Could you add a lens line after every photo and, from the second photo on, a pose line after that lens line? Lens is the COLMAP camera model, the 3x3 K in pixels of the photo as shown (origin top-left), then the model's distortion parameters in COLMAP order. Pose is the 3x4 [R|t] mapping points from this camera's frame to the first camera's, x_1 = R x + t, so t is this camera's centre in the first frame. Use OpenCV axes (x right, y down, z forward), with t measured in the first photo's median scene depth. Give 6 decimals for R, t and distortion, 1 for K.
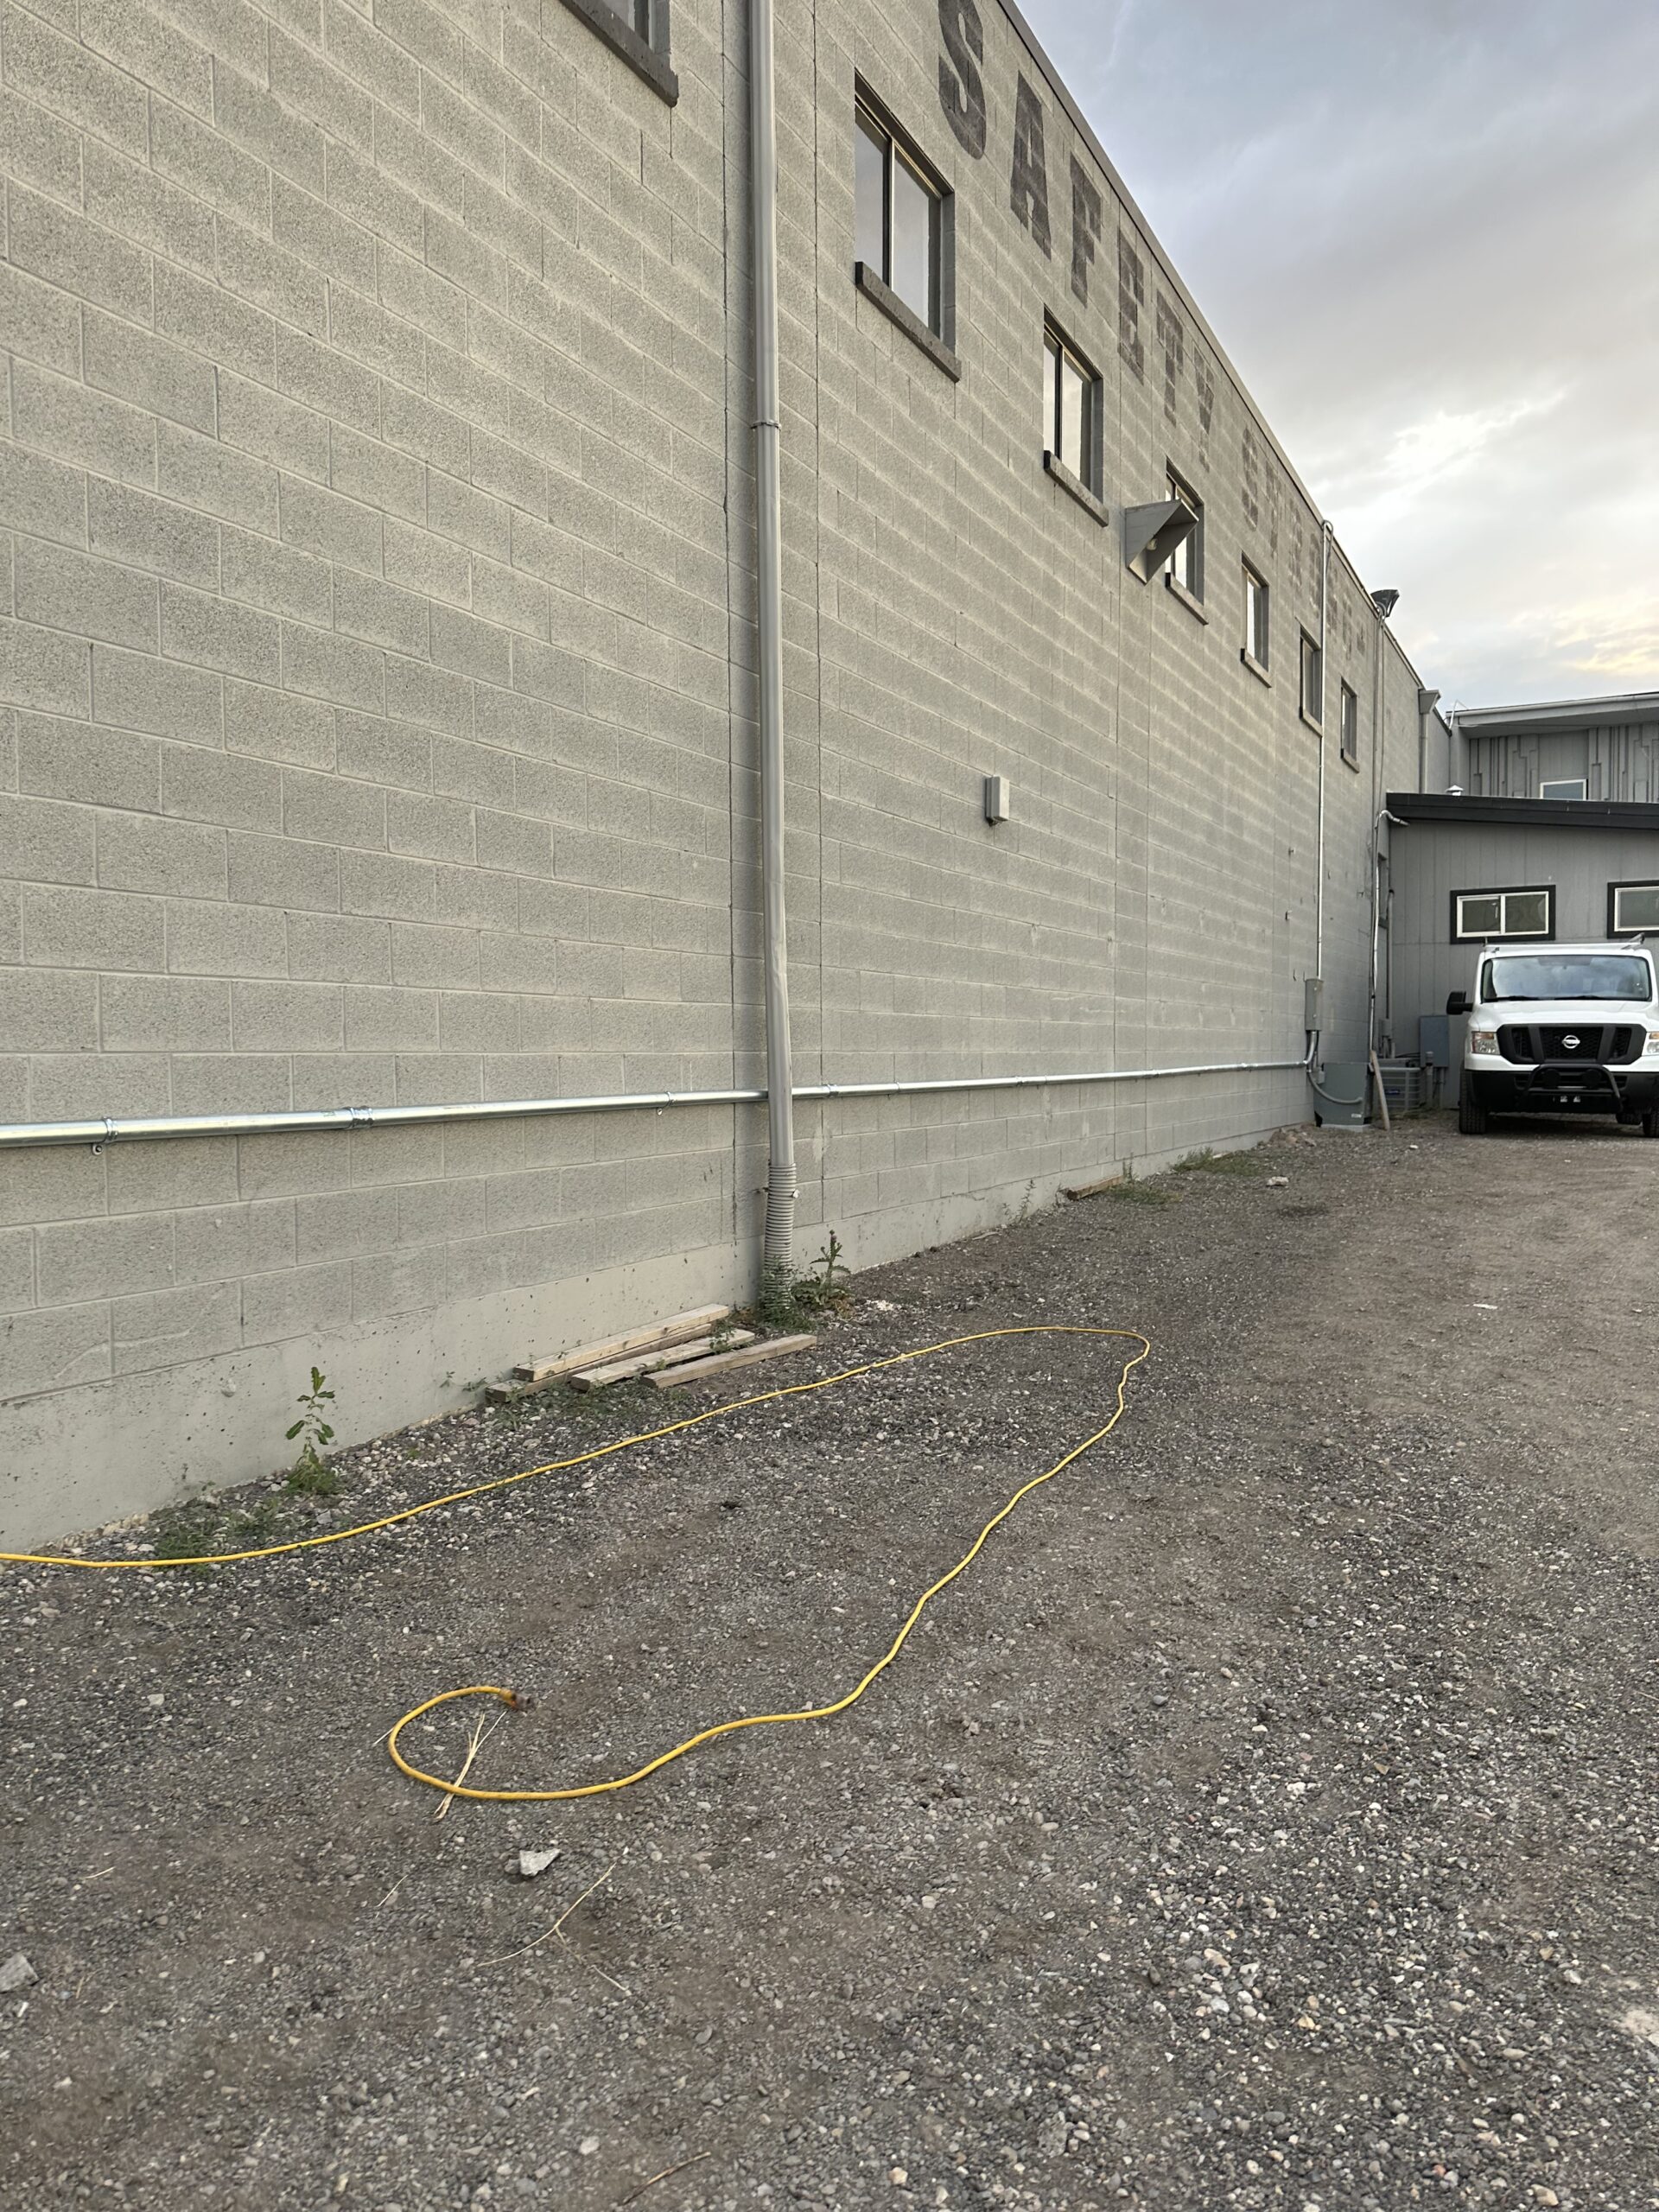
lens RADIAL K [[1542.9, 0, 818.3], [0, 1542.9, 1119.5], [0, 0, 1]] dist [0.124966, -0.176539]
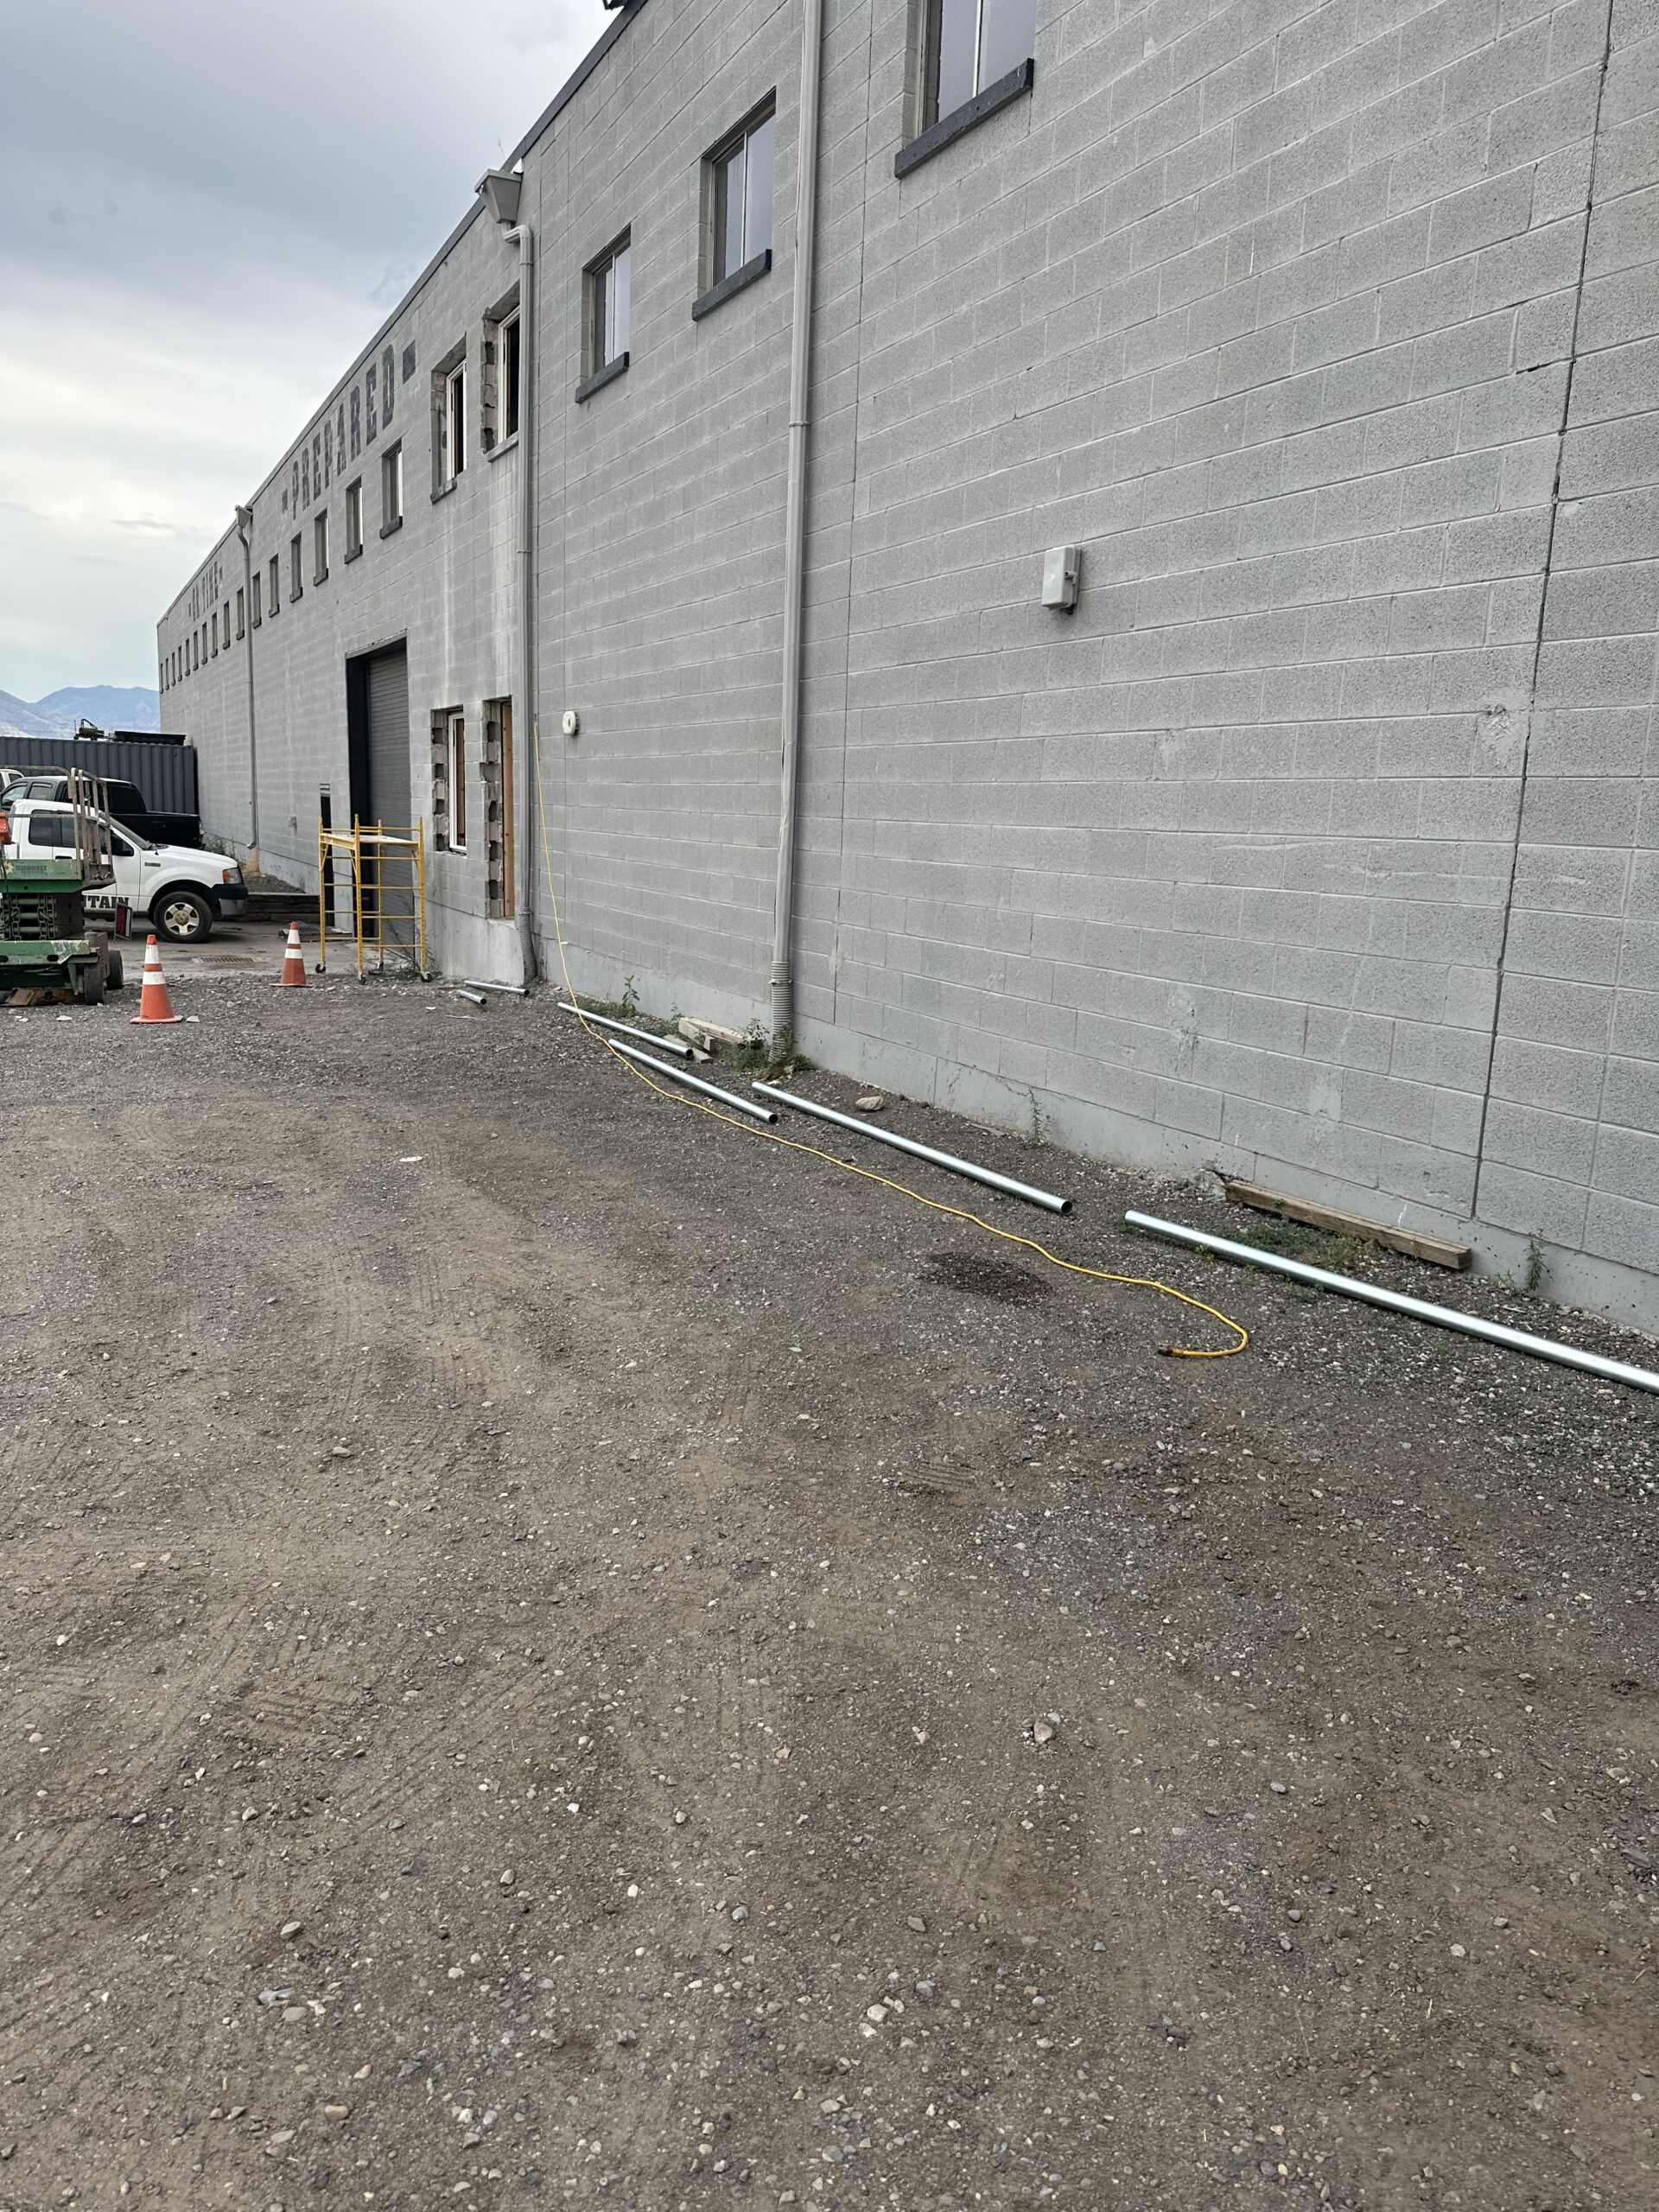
lens RADIAL K [[1542.9, 0, 818.3], [0, 1542.9, 1119.5], [0, 0, 1]] dist [0.124966, -0.176539]
pose [[-0.588938, 0.138601, -0.796205, 0.831130], [-0.067769, 0.973245, 0.219548, -0.109040], [0.805332, 0.183258, -0.563788, 1.386114]]
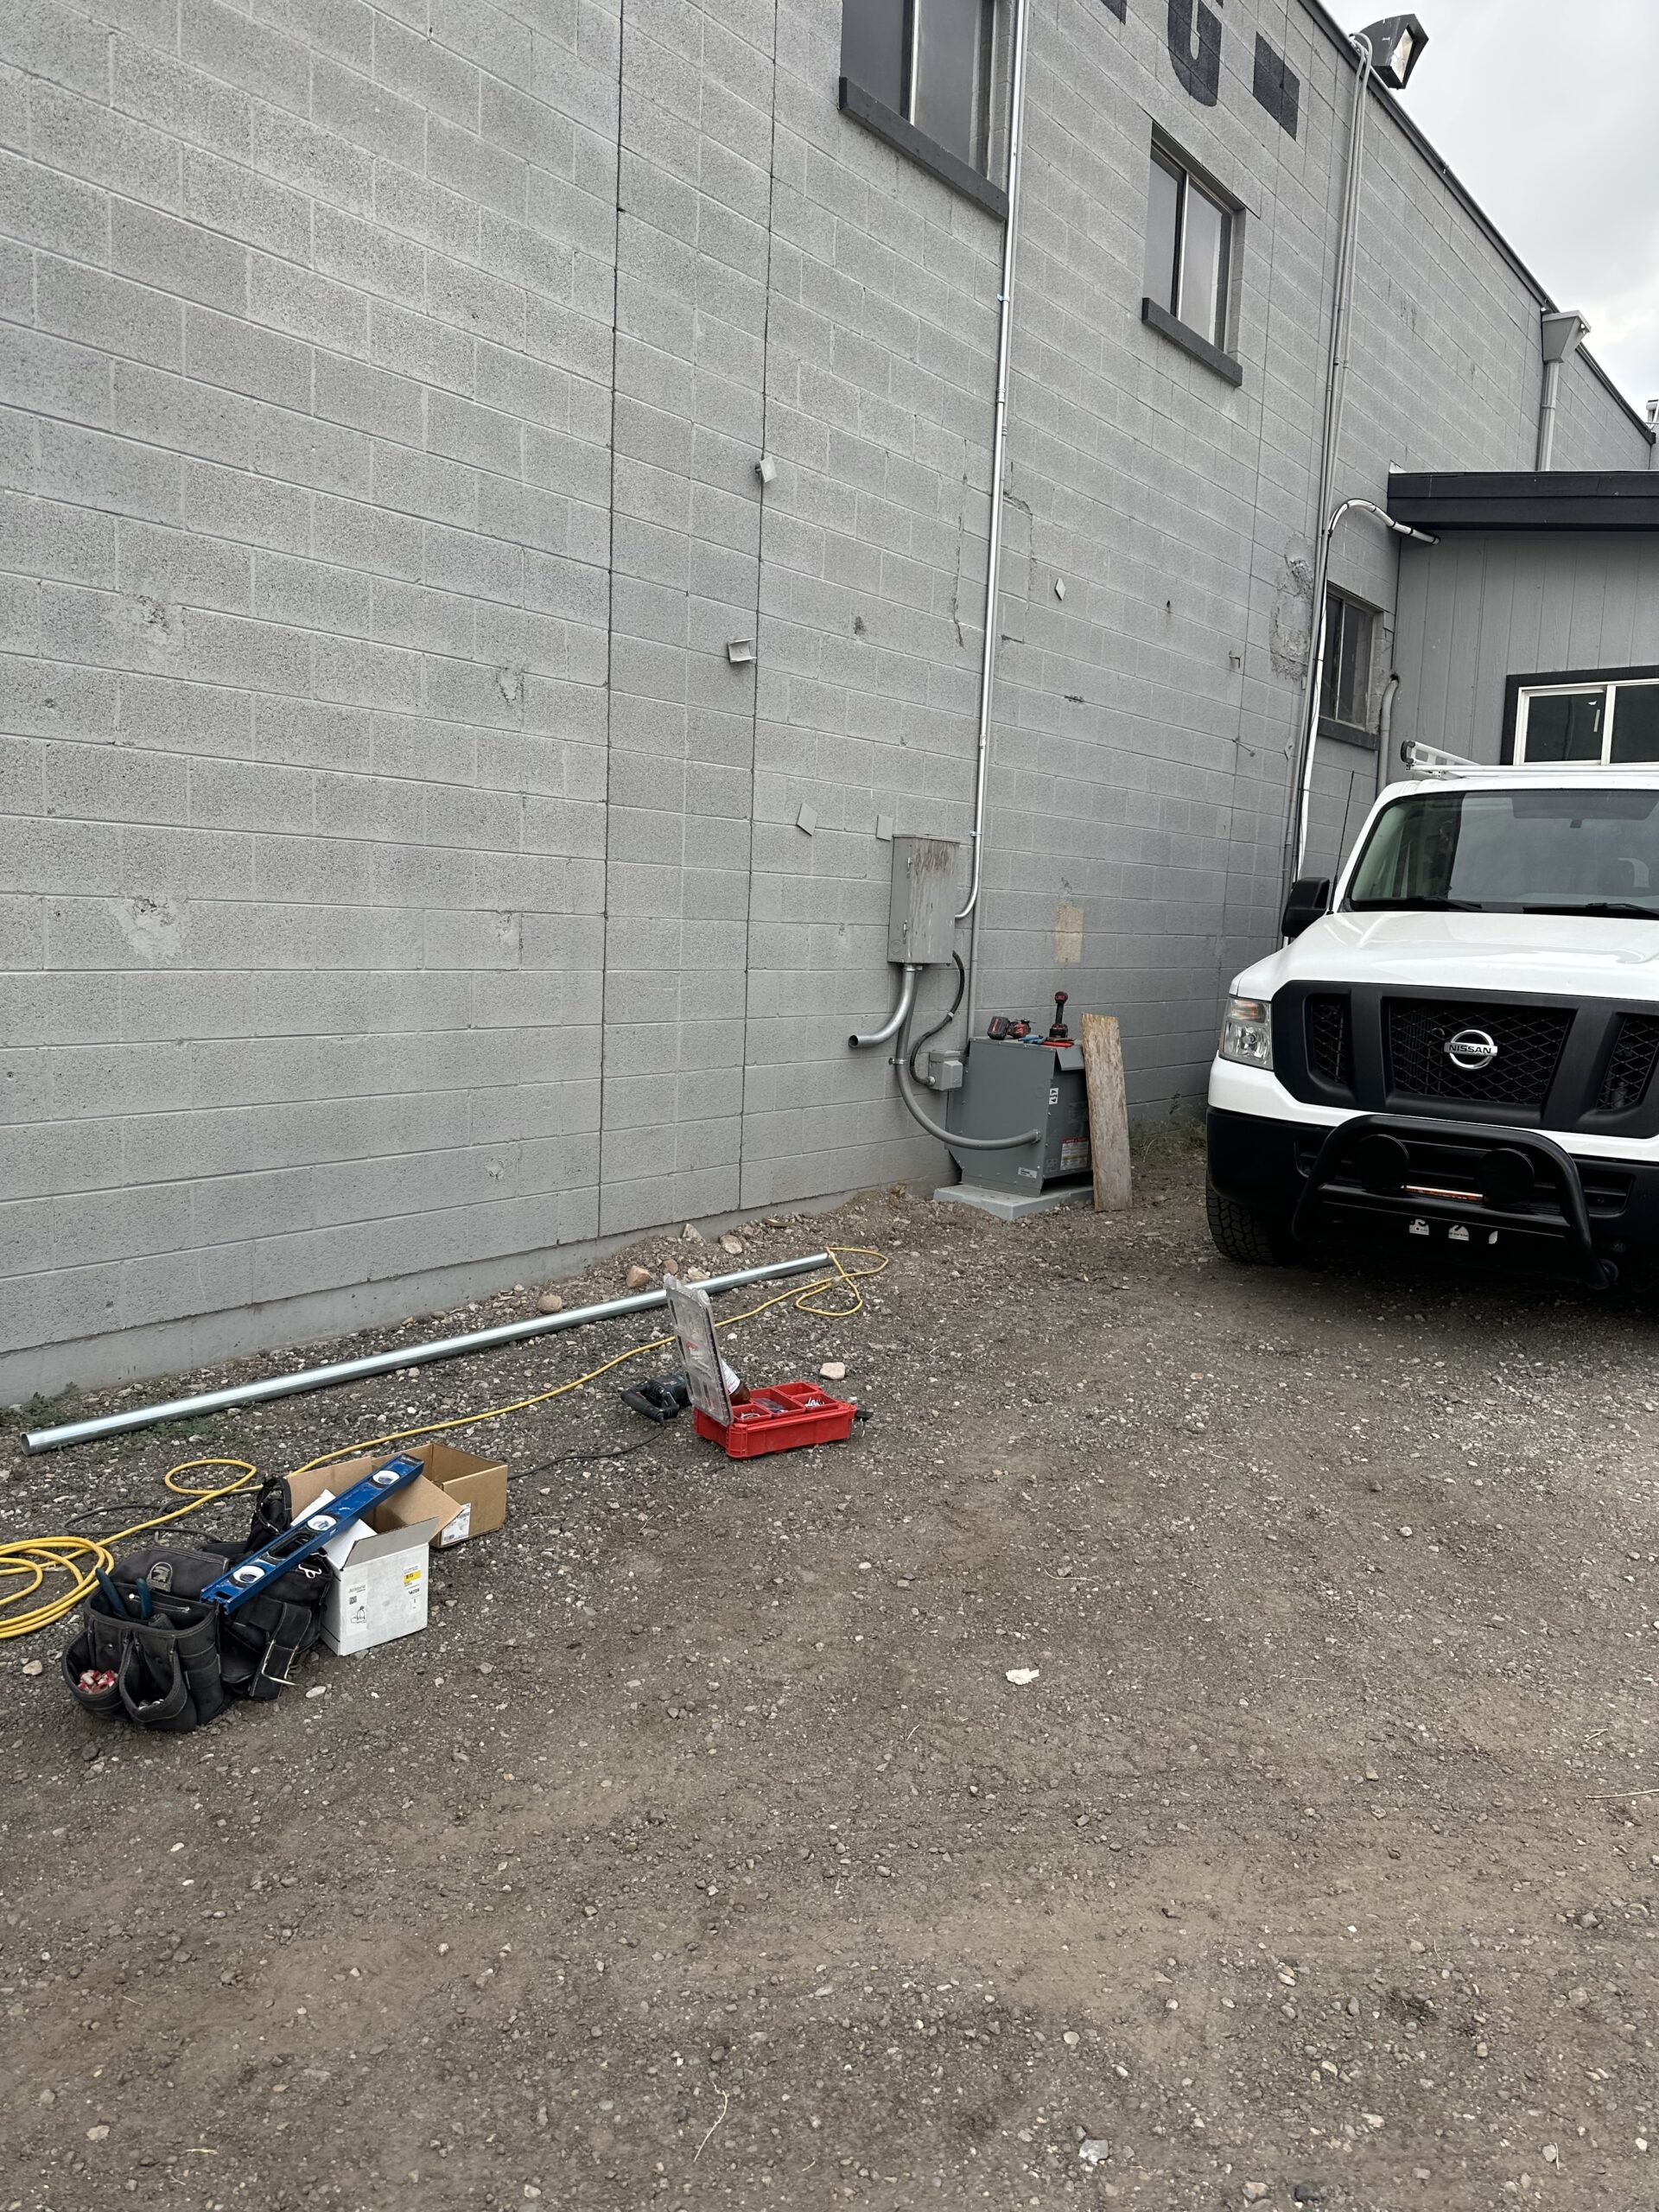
lens RADIAL K [[1542.9, 0, 818.3], [0, 1542.9, 1119.5], [0, 0, 1]] dist [0.124966, -0.176539]
pose [[0.981163, 0.067463, -0.181018, 0.736833], [-0.053096, 0.995128, 0.083077, -0.098202], [0.185741, -0.071901, 0.979965, 1.199509]]
